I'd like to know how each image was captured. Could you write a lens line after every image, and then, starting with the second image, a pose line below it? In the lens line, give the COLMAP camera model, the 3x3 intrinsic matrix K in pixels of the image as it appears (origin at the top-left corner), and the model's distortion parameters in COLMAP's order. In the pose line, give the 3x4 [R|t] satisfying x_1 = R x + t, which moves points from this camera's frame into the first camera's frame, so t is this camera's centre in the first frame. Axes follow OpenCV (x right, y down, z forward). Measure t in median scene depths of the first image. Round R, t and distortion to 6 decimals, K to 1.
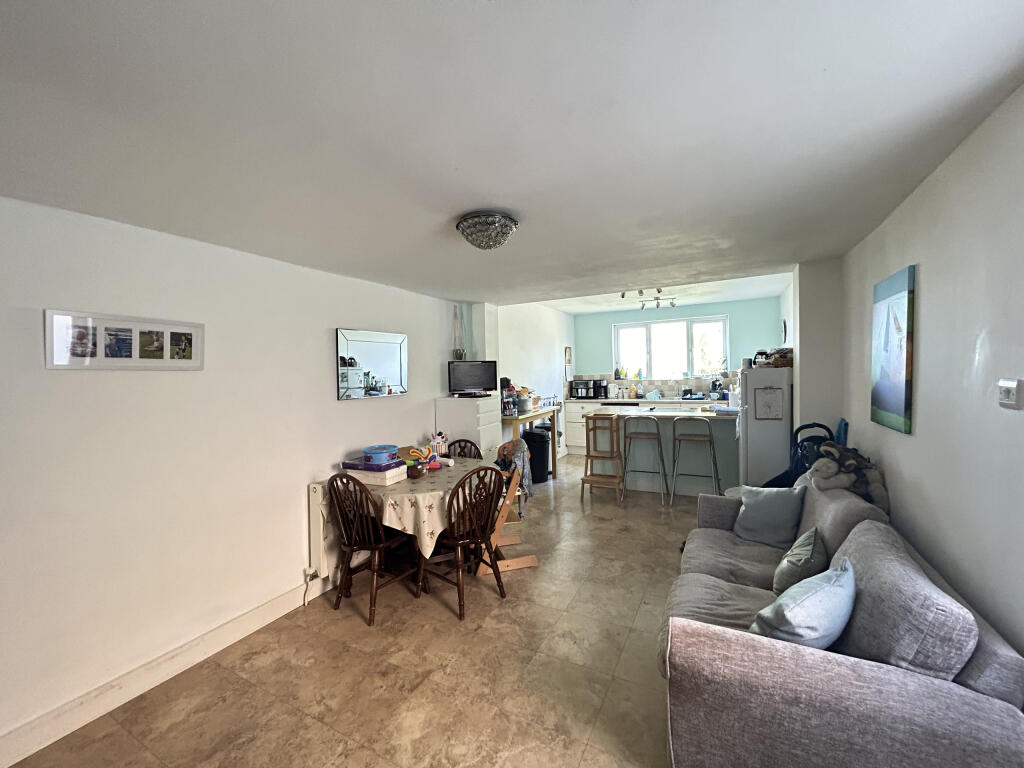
lens RADIAL K [[408.0, 0, 514.1], [0, 408.0, 378.6], [0, 0, 1]] dist [0.000077, 0.000002]
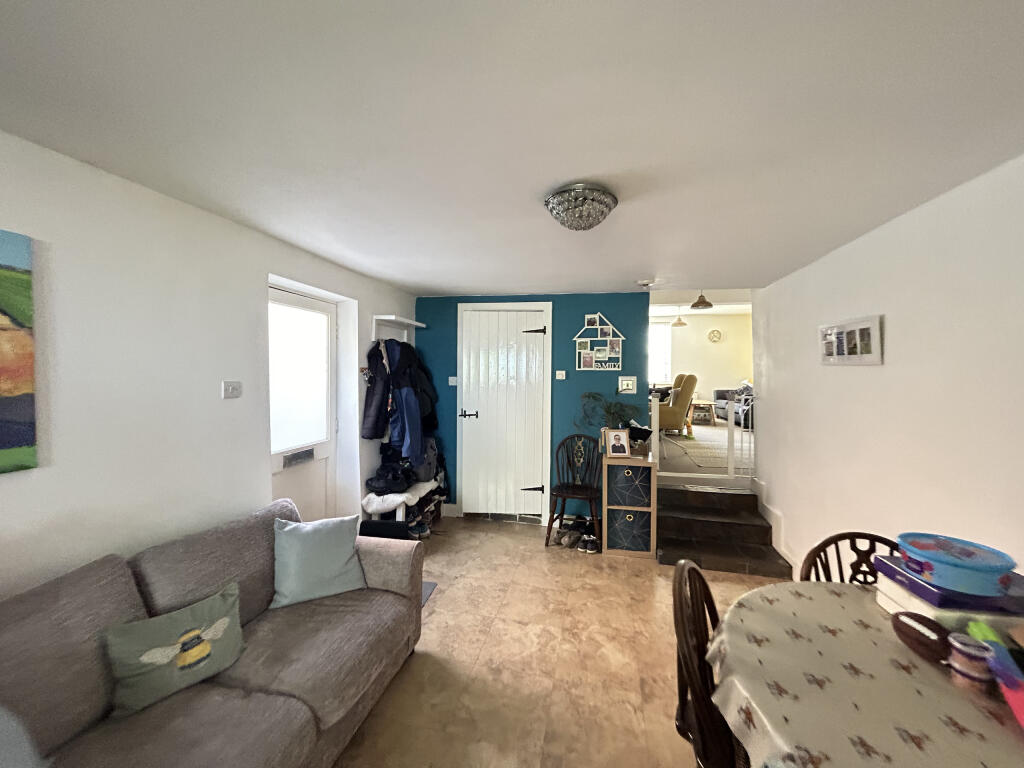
lens RADIAL K [[408.0, 0, 513.2], [0, 408.0, 378.6], [0, 0, 1]] dist [0.000077, 0.000002]
pose [[-0.963890, 0.022323, -0.265363, 0.339364], [0.014018, 0.999352, 0.033148, -0.037464], [0.265931, 0.028231, -0.963579, 1.986329]]
